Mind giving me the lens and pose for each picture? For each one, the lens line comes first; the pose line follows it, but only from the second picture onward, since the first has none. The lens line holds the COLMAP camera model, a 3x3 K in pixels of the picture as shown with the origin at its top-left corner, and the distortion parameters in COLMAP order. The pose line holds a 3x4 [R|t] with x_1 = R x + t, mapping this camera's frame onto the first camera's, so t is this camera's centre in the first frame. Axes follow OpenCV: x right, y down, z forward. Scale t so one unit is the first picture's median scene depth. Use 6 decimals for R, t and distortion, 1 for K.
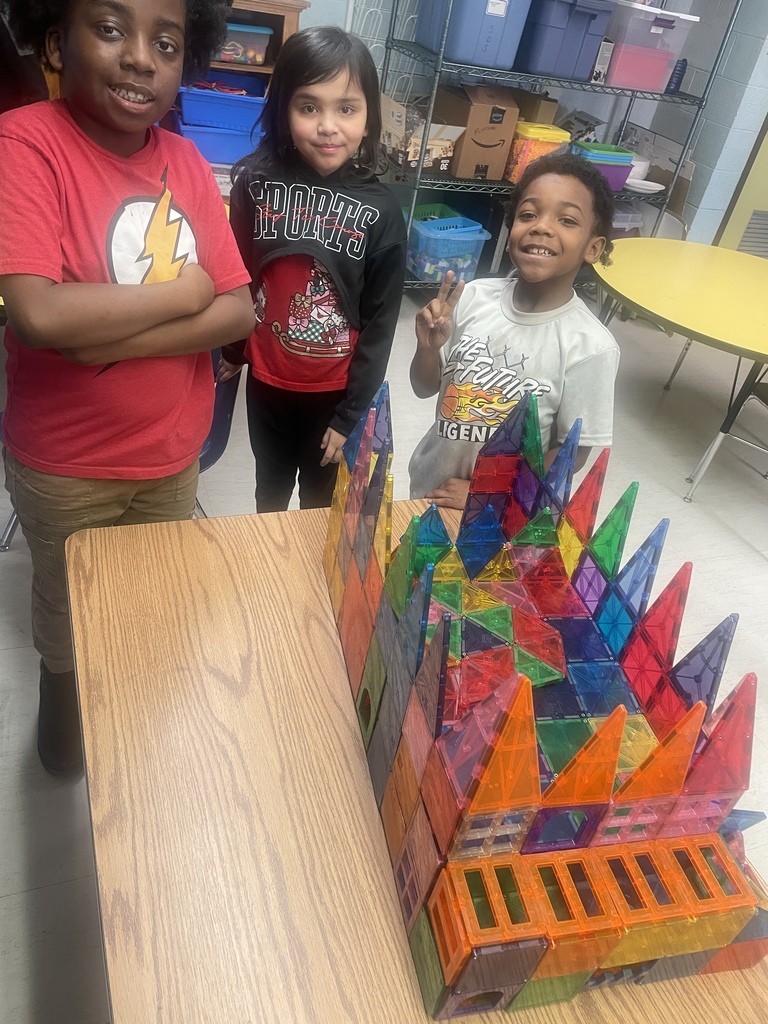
lens RADIAL K [[774.7, 0, 376.2], [0, 774.7, 506.7], [0, 0, 1]] dist [0.095088, -0.126865]
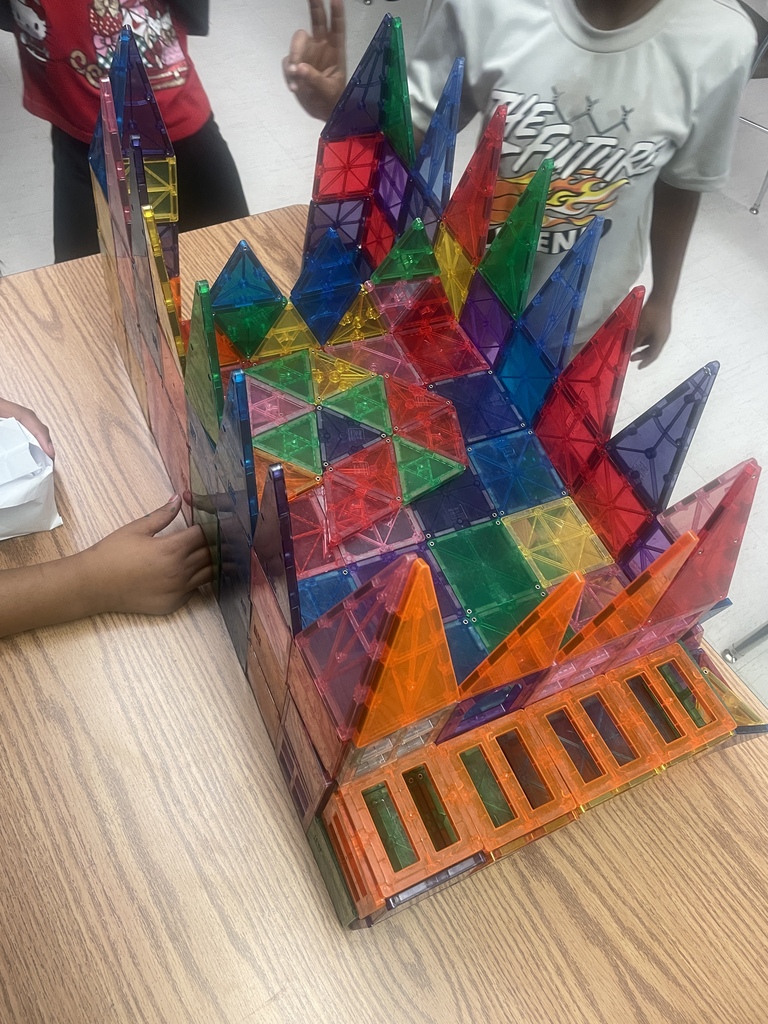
lens RADIAL K [[774.7, 0, 376.2], [0, 774.7, 506.7], [0, 0, 1]] dist [0.095088, -0.126865]
pose [[0.975809, -0.184760, 0.116879, 0.070968], [0.129861, 0.919916, 0.369987, -0.027689], [-0.175878, -0.345859, 0.921655, 0.347738]]
